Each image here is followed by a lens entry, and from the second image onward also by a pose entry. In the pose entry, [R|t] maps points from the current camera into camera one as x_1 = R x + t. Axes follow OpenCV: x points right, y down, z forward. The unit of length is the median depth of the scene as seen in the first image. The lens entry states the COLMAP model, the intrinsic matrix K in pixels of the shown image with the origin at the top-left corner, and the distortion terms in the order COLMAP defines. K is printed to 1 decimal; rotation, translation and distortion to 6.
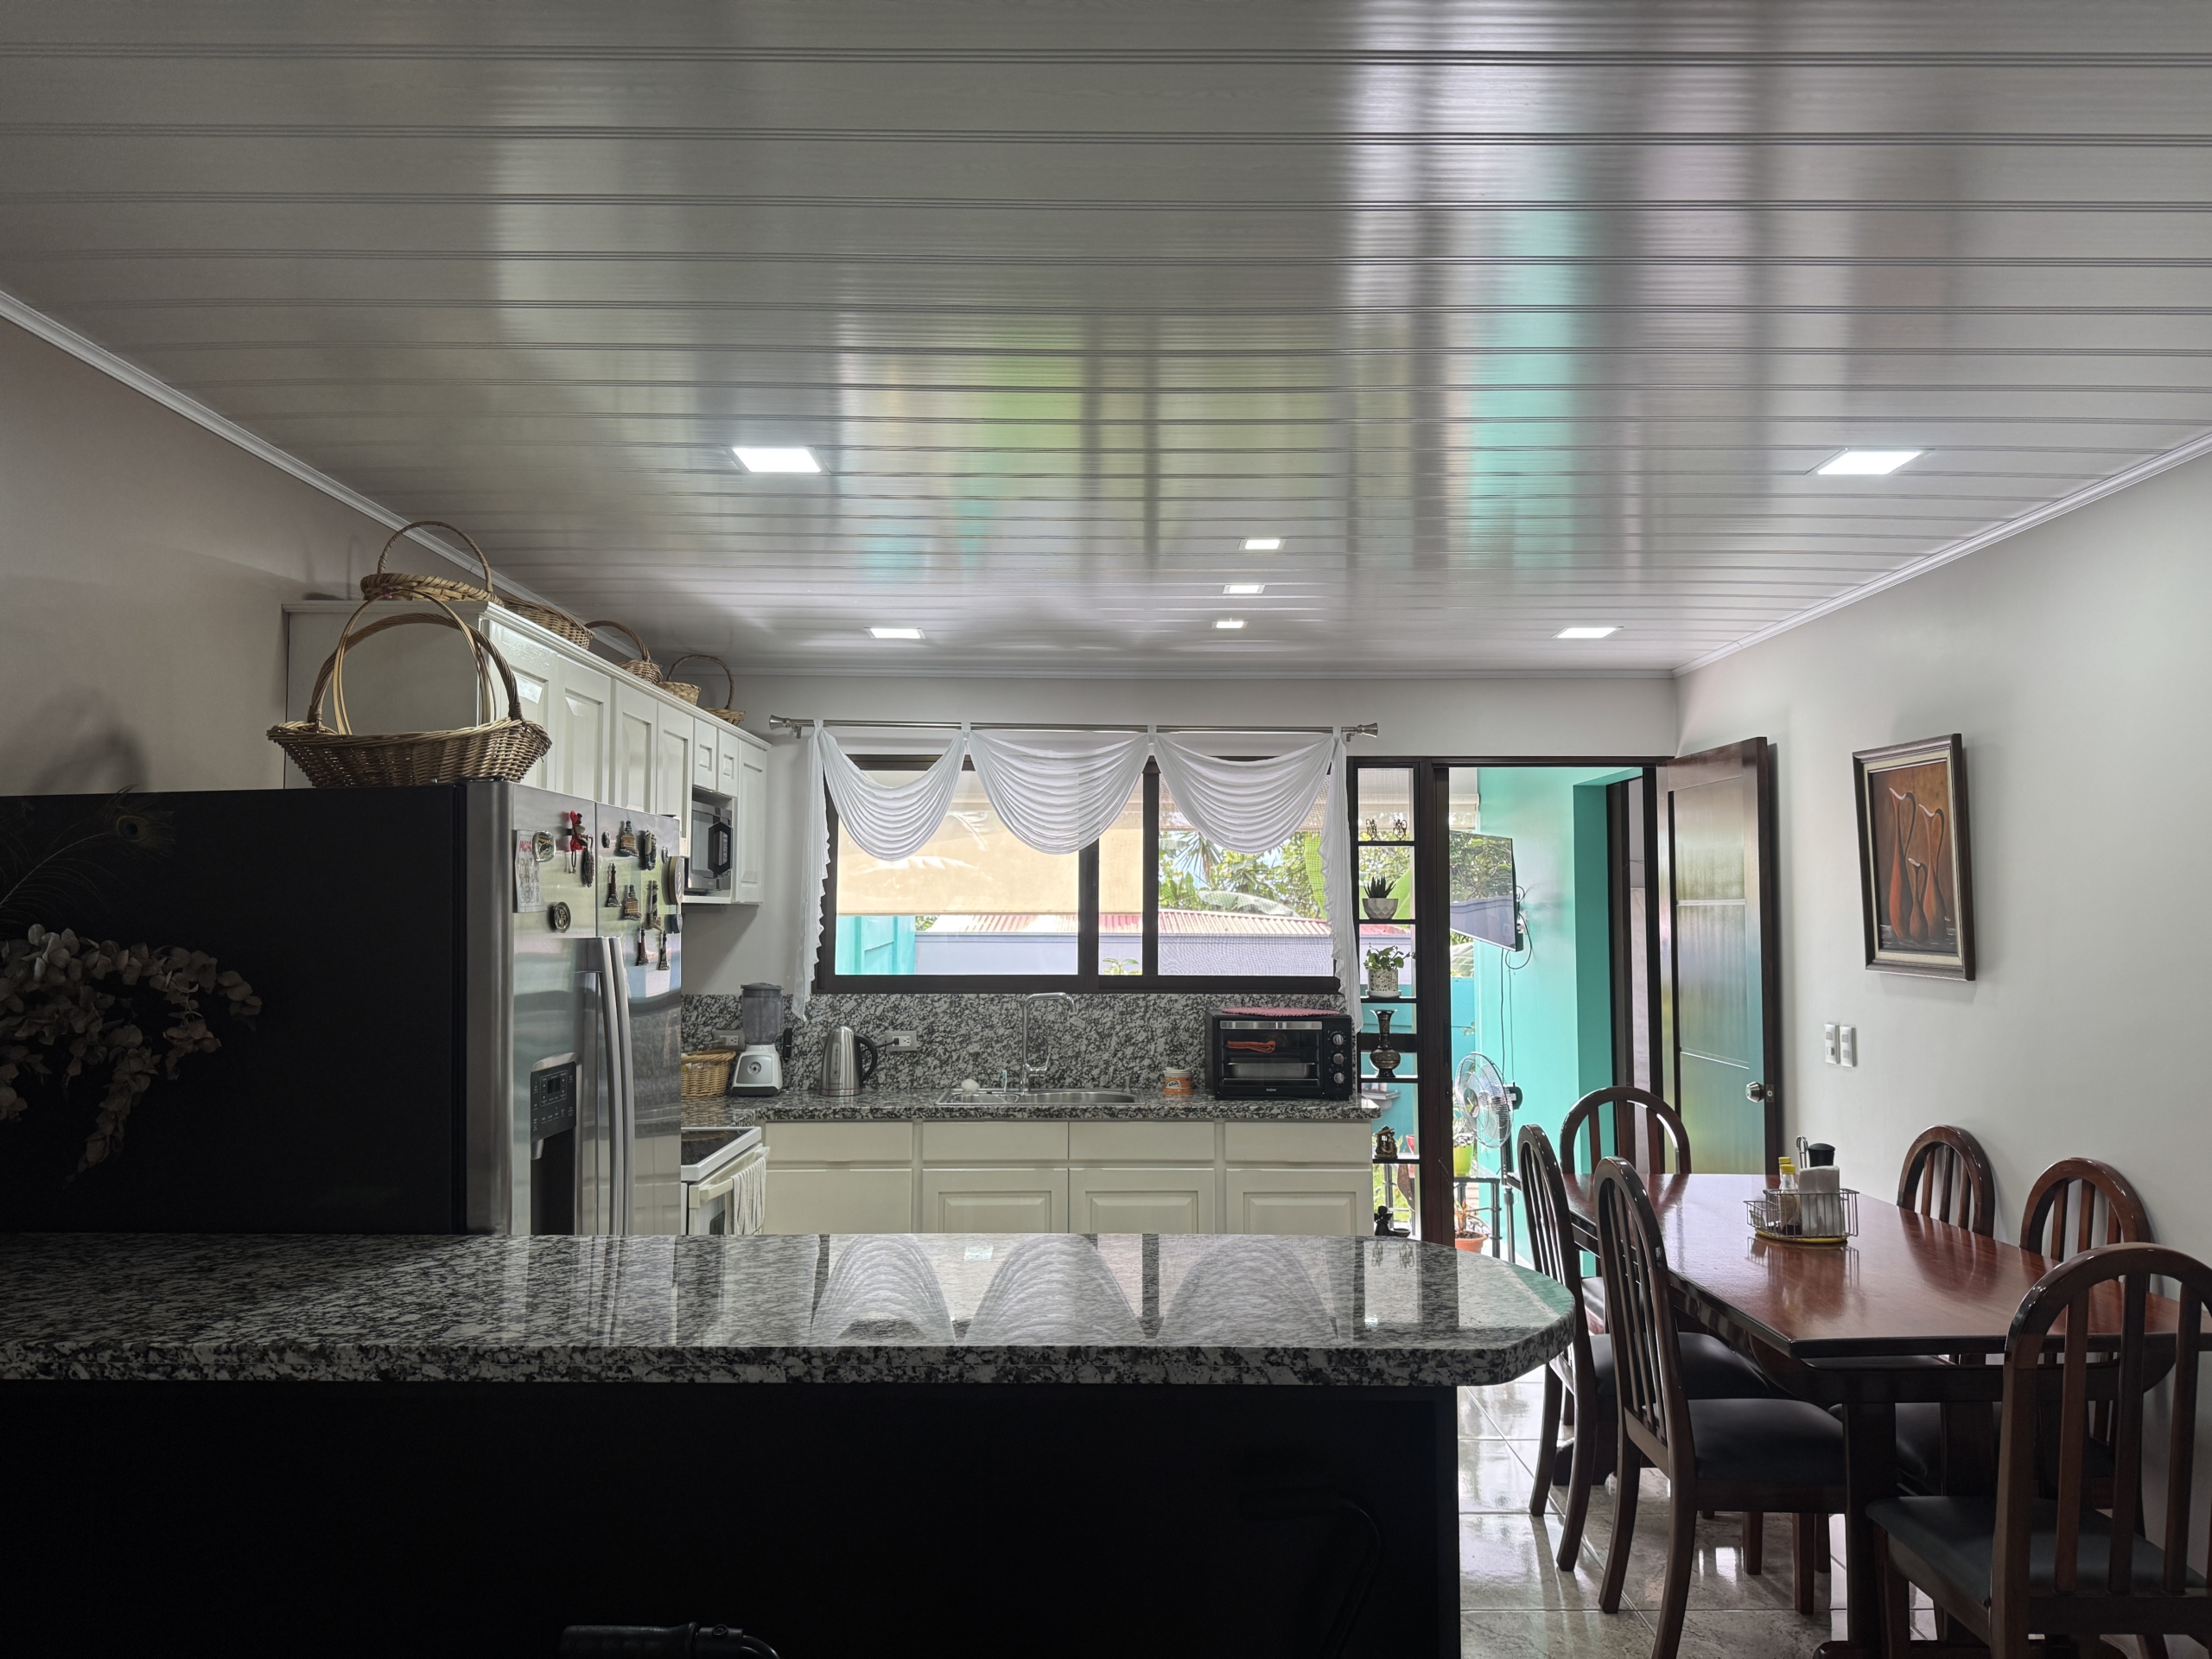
lens RADIAL K [[1550.2, 0, 1114.5], [0, 1550.2, 823.6], [0, 0, 1]] dist [0.136339, -0.180357]
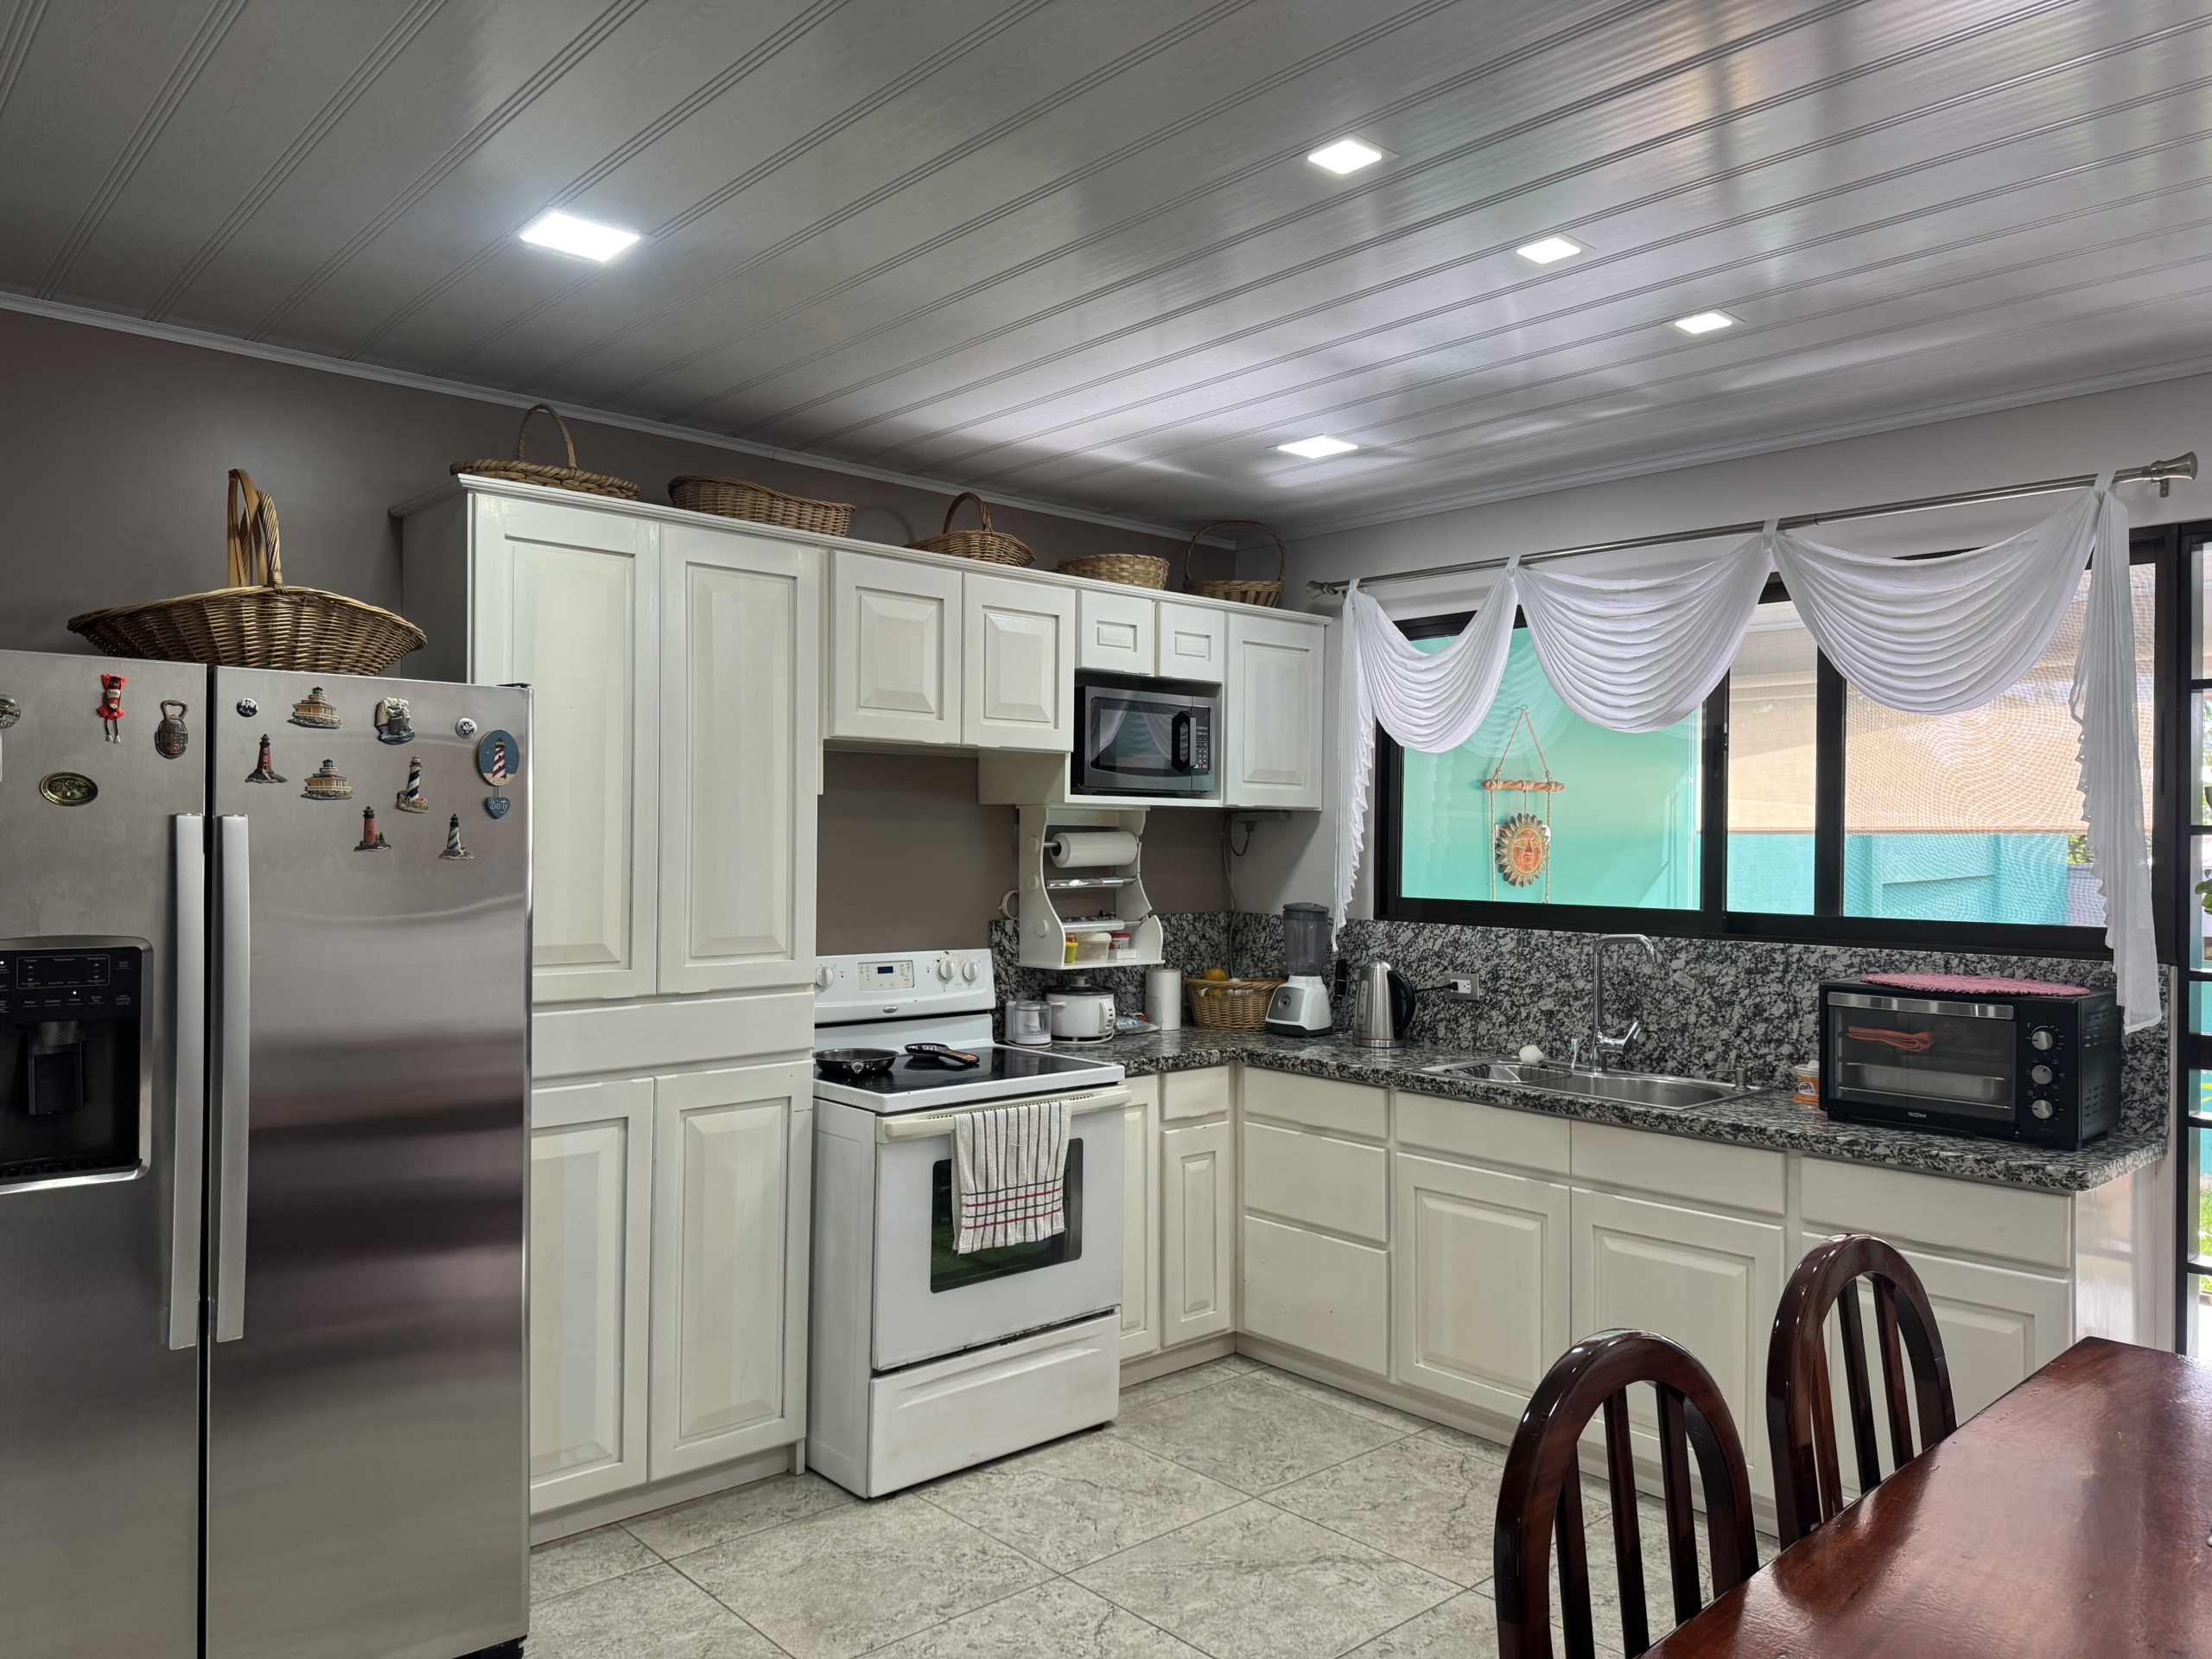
lens RADIAL K [[1550.2, 0, 1114.5], [0, 1550.2, 823.6], [0, 0, 1]] dist [0.136339, -0.180357]
pose [[0.678805, -0.003431, -0.734311, 0.311105], [0.031677, 0.999195, 0.024614, 0.035520], [0.733635, -0.039969, 0.678367, 0.358091]]
